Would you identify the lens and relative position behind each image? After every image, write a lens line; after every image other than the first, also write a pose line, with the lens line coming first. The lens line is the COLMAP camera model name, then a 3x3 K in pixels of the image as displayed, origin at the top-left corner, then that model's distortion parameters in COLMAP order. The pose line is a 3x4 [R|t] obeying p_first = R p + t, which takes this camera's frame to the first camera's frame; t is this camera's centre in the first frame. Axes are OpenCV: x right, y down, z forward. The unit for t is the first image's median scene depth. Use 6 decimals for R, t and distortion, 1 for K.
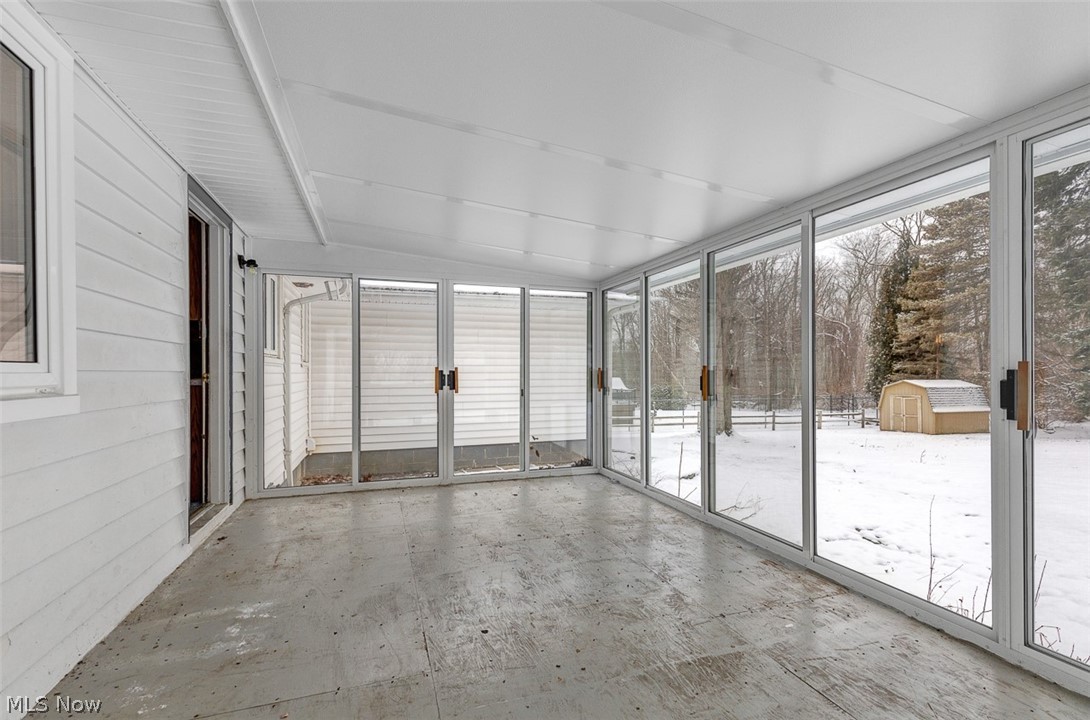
lens RADIAL K [[498.1, 0, 555.8], [0, 498.1, 363.9], [0, 0, 1]] dist [0.006721, -0.000830]
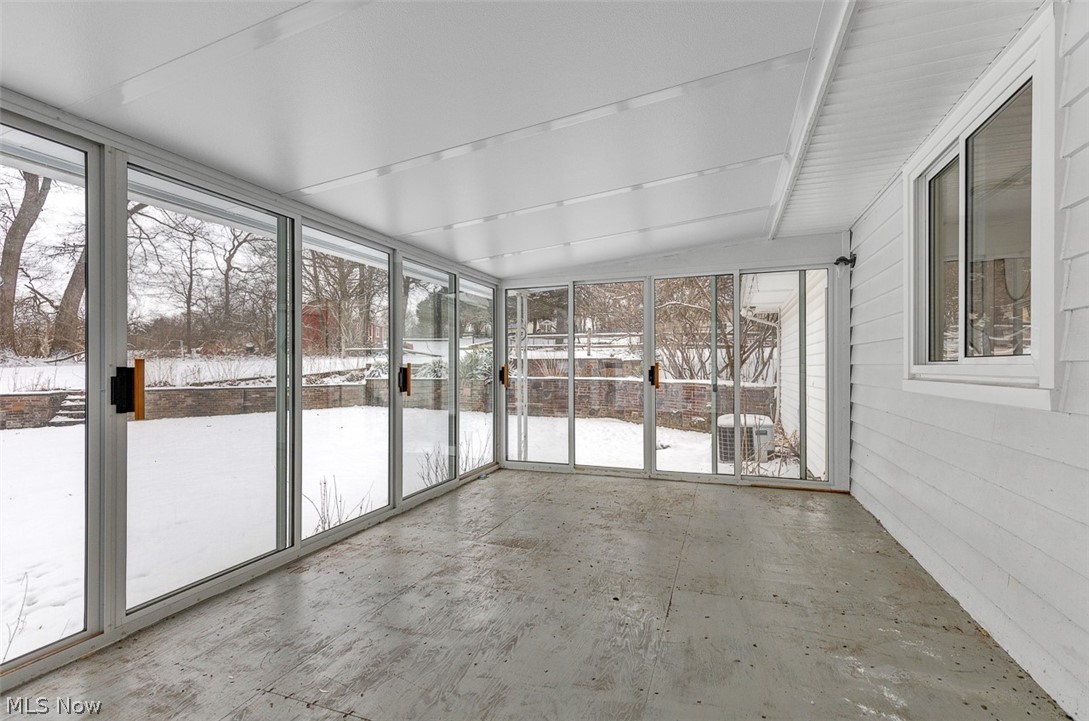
lens RADIAL K [[495.3, 0, 546.4], [0, 495.3, 374.7], [0, 0, 1]] dist [0.007861, -0.001182]
pose [[-0.769966, -0.004561, 0.638069, -0.637411], [-0.005373, 0.999985, 0.000664, 0.030791], [-0.638062, -0.002917, -0.769979, 1.713084]]
